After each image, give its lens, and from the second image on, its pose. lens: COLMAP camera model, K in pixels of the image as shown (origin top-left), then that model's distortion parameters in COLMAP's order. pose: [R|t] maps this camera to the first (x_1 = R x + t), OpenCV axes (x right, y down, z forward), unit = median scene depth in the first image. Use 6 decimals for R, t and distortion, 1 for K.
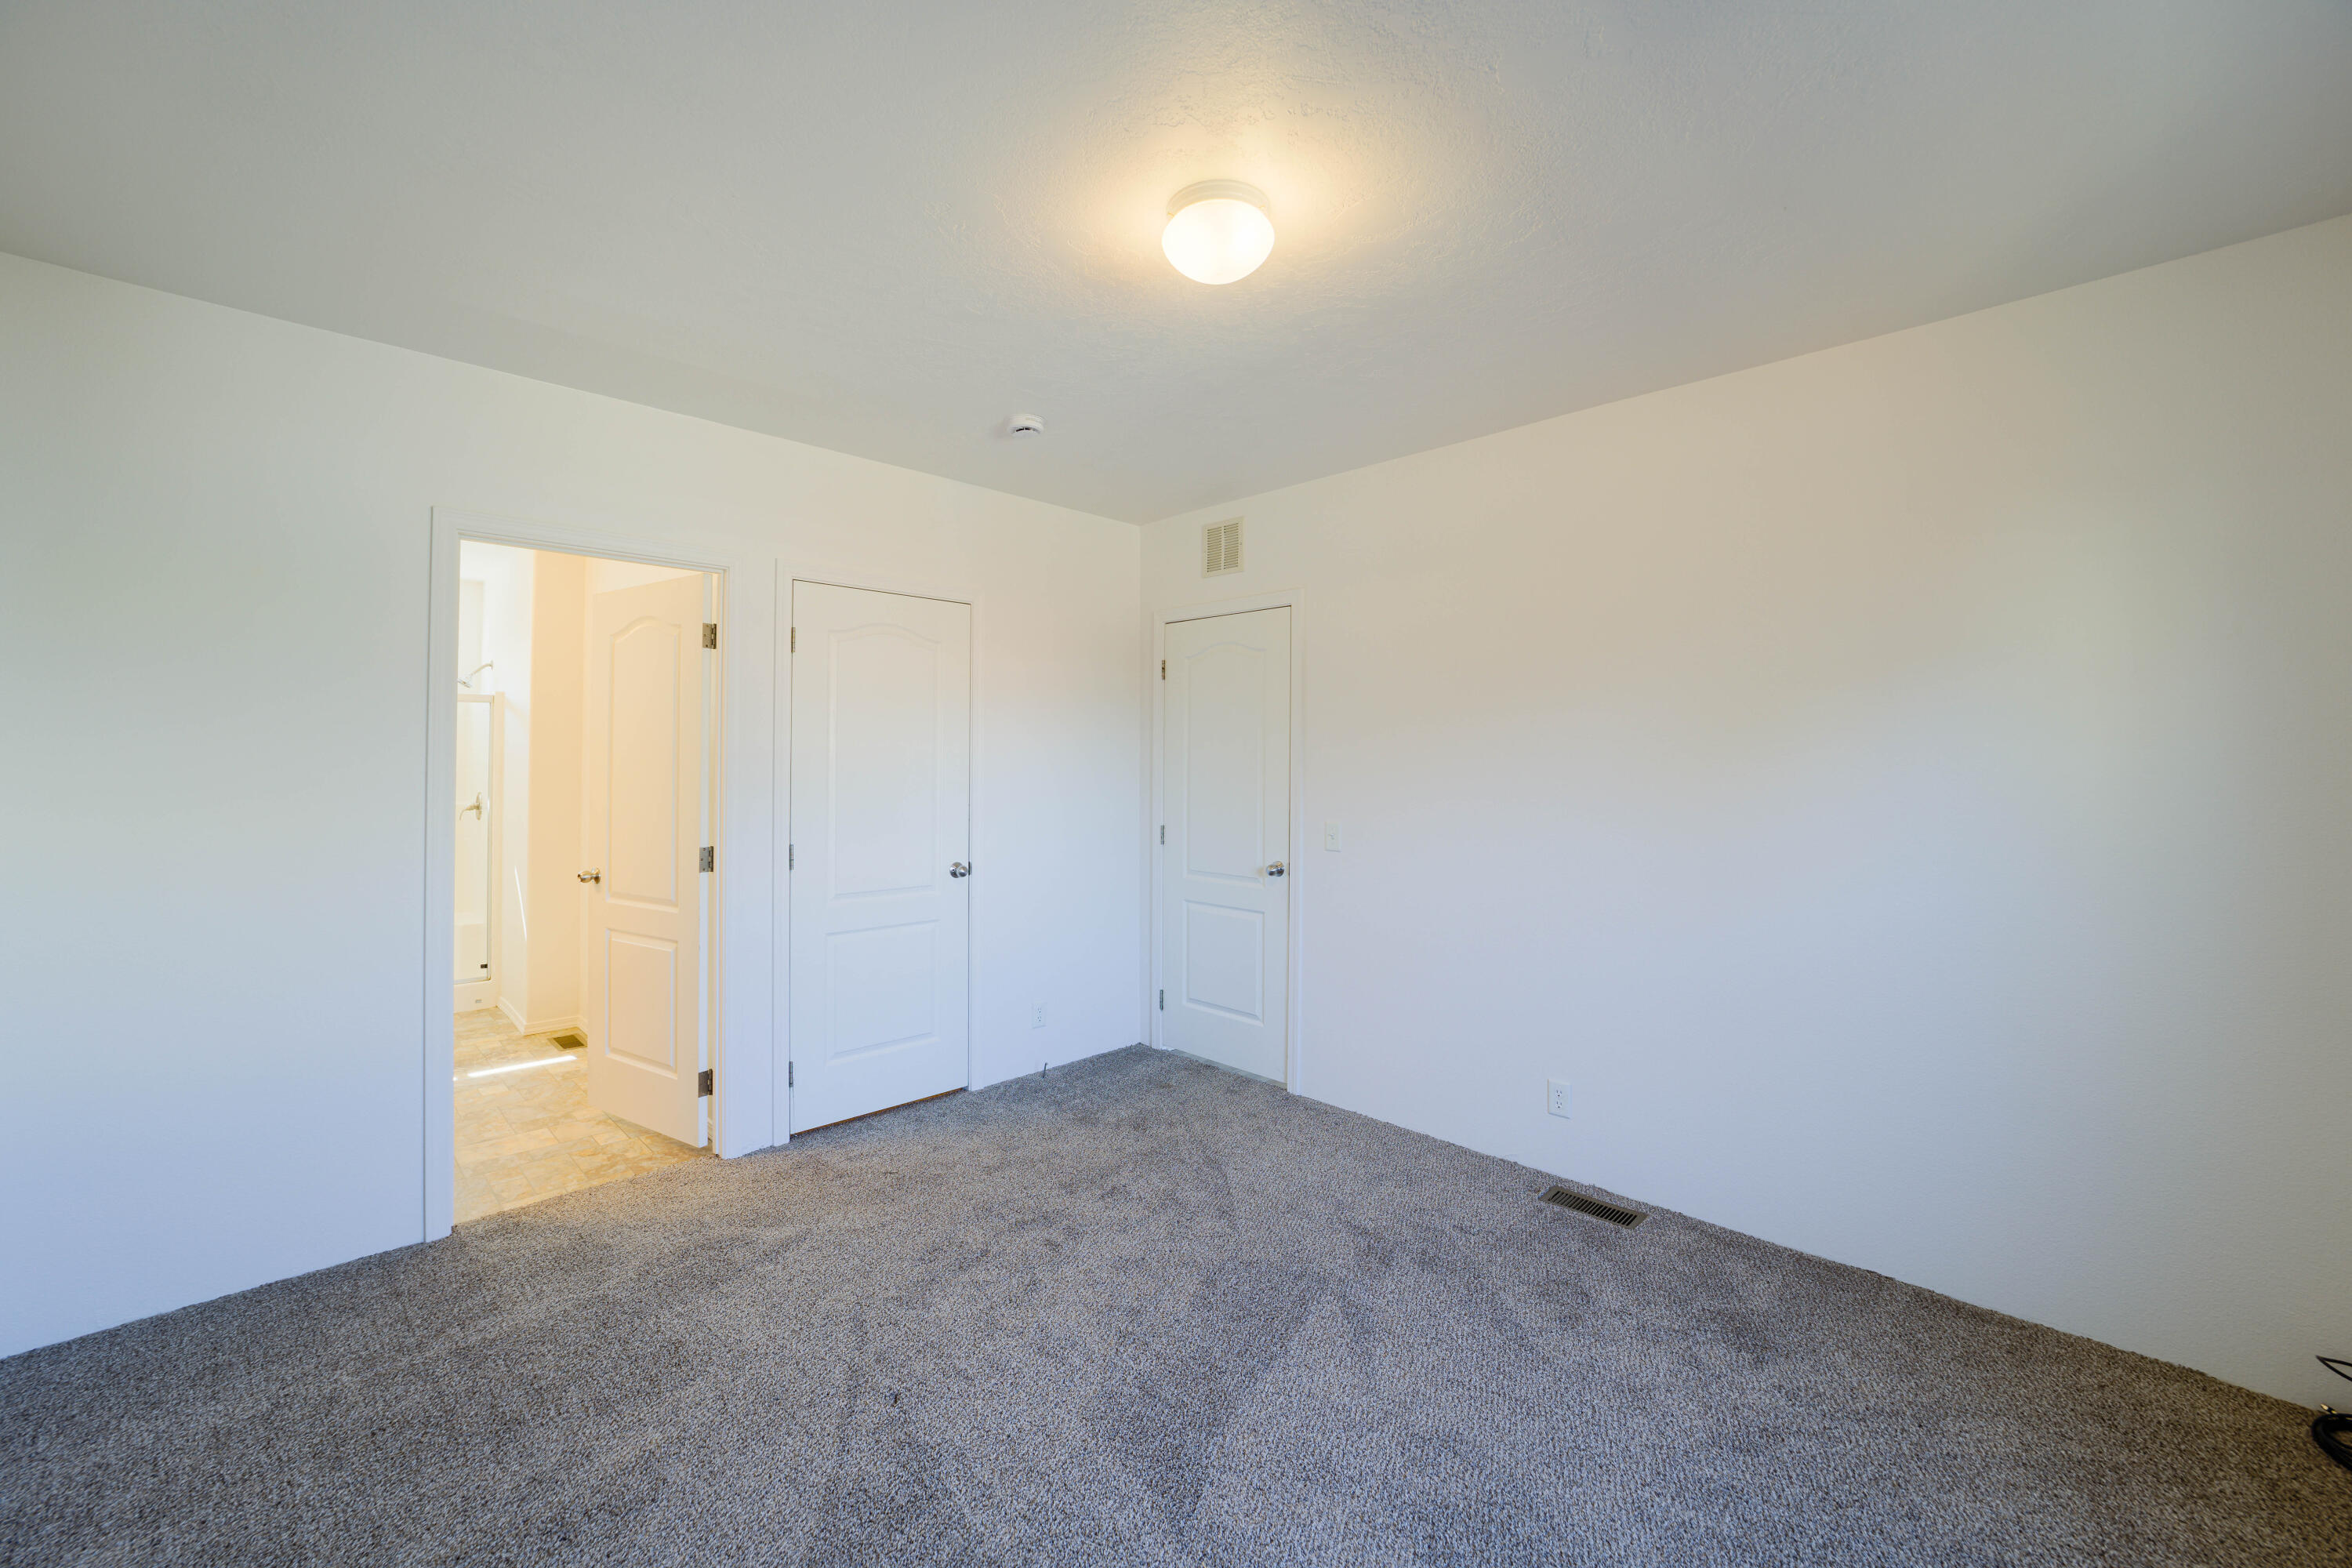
lens RADIAL K [[923.0, 0, 1163.4], [0, 923.0, 768.5], [0, 0, 1]] dist [-0.031757, 0.006304]
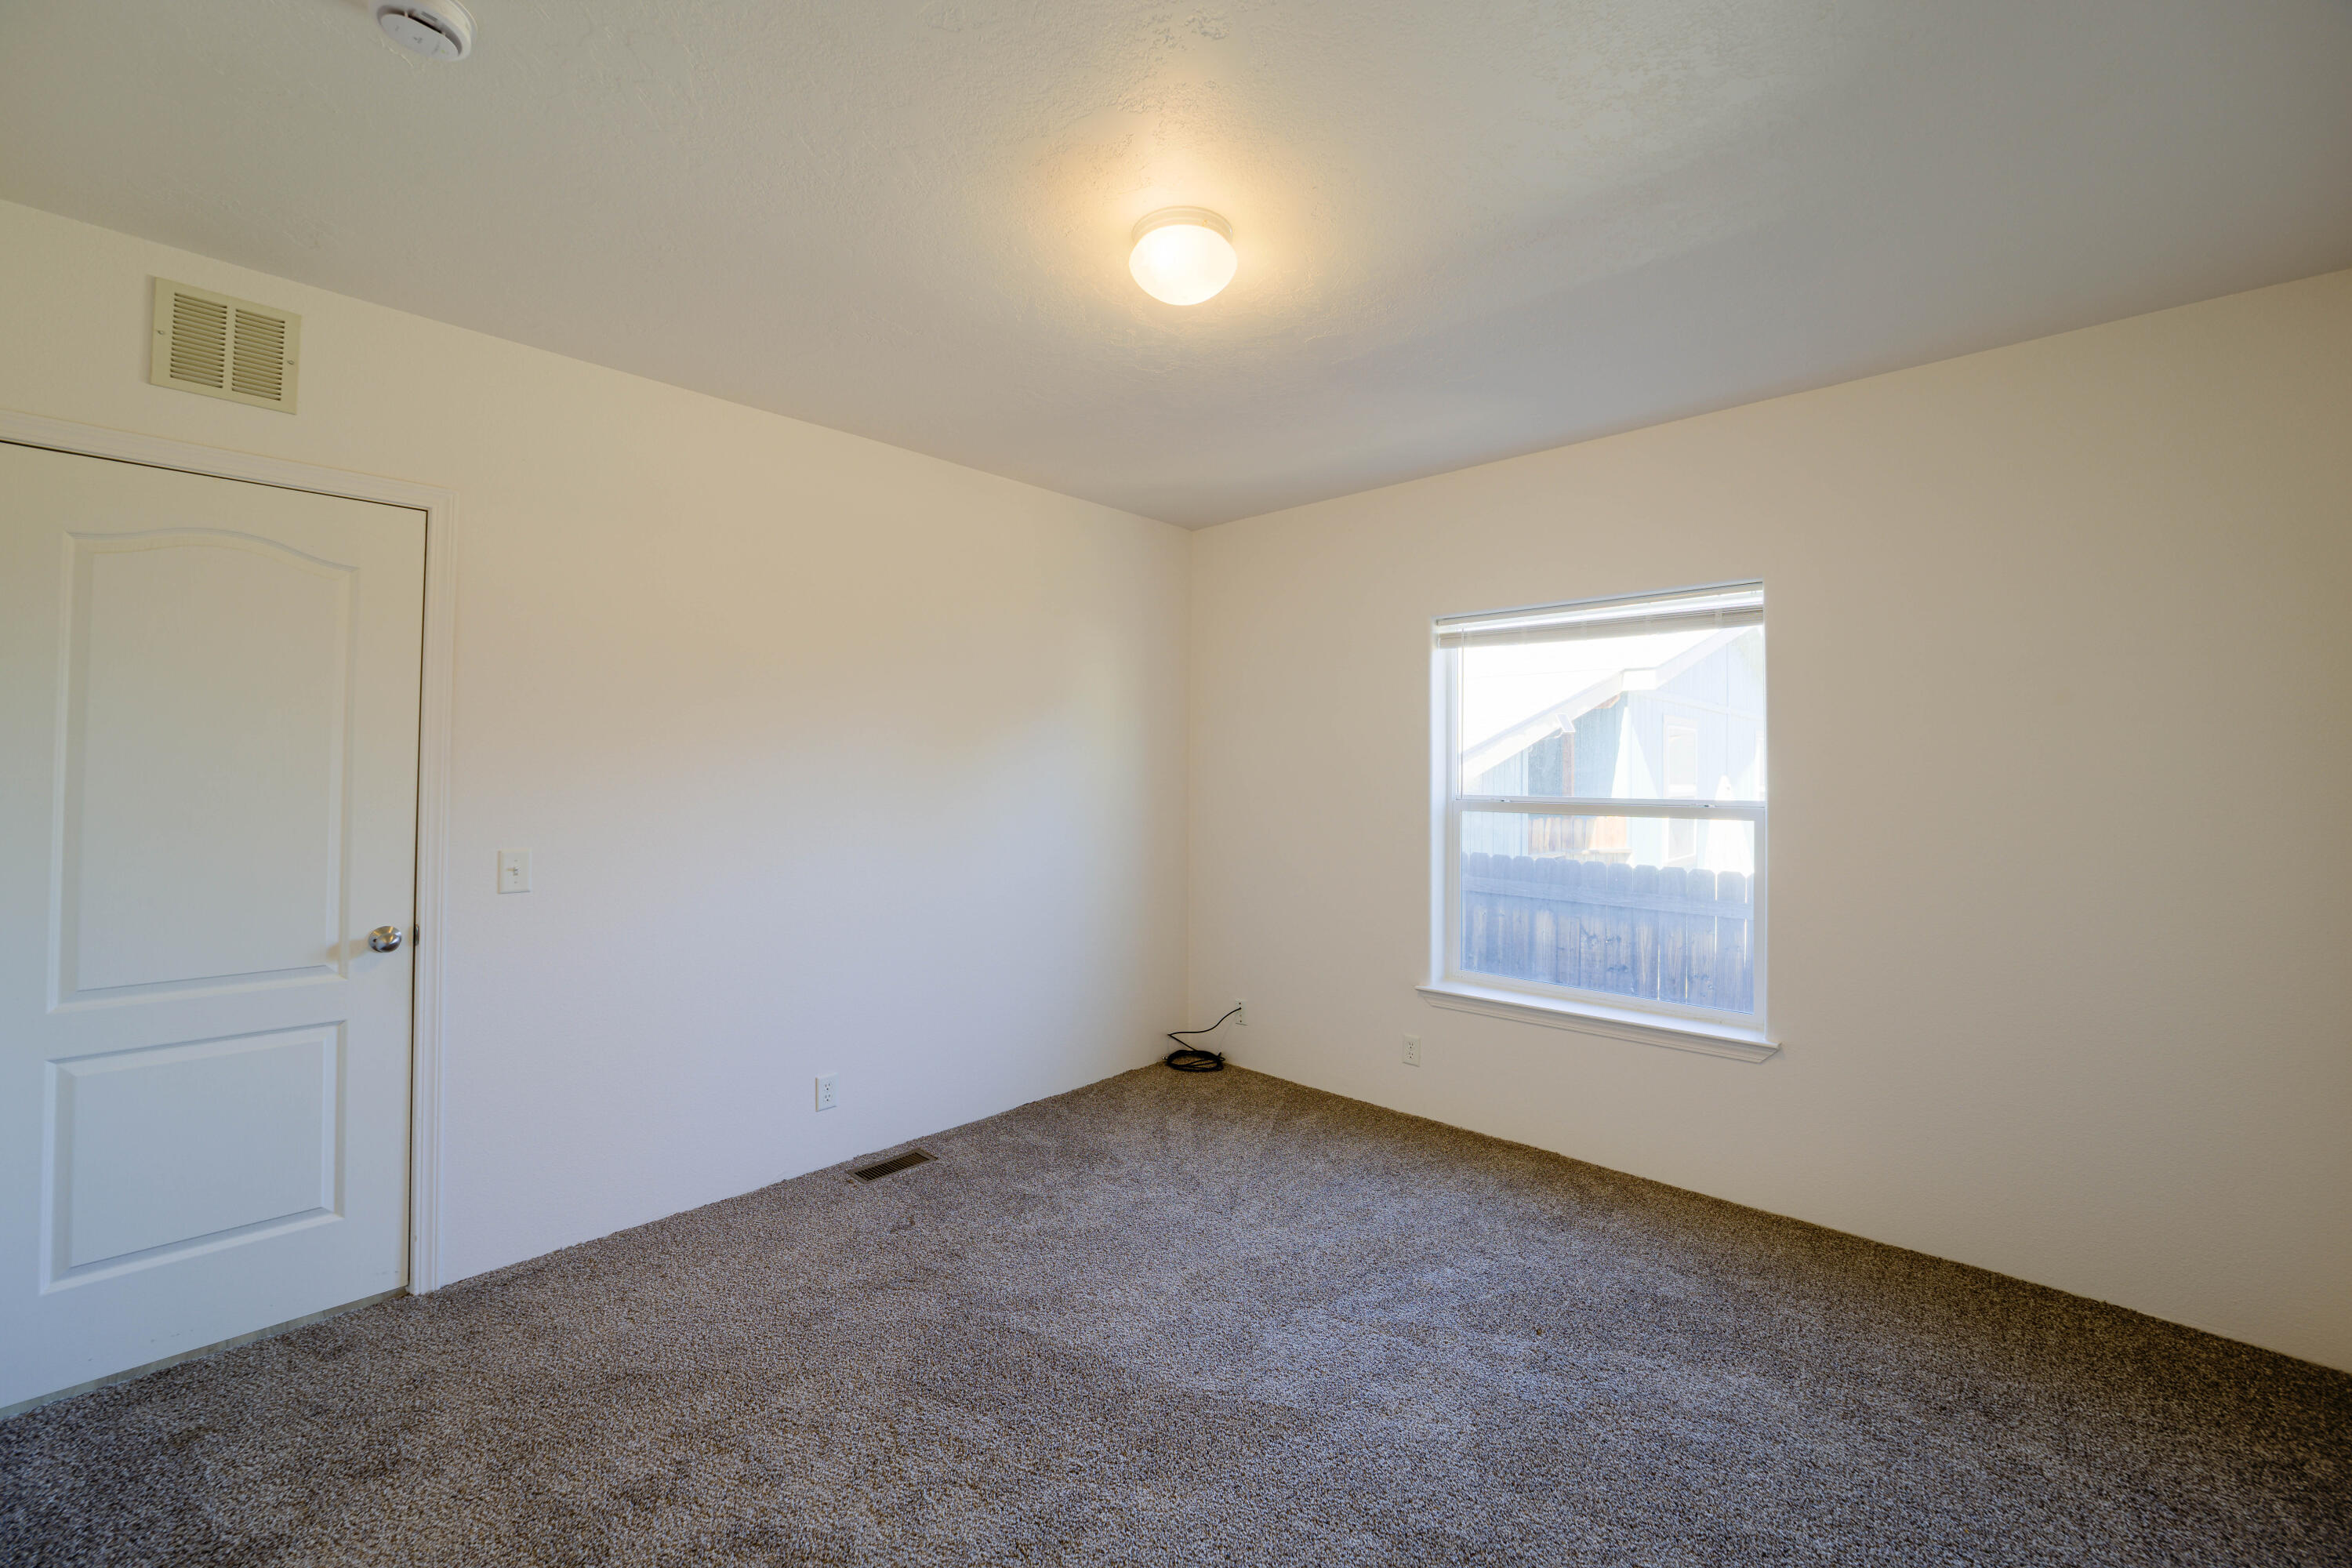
lens RADIAL K [[923.0, 0, 1160.7], [0, 923.0, 760.4], [0, 0, 1]] dist [-0.031757, 0.006304]
pose [[-0.045225, 0.013691, 0.998883, -0.579916], [-0.007758, 0.999871, -0.014056, -0.004217], [-0.998947, -0.008385, -0.045113, 0.617828]]
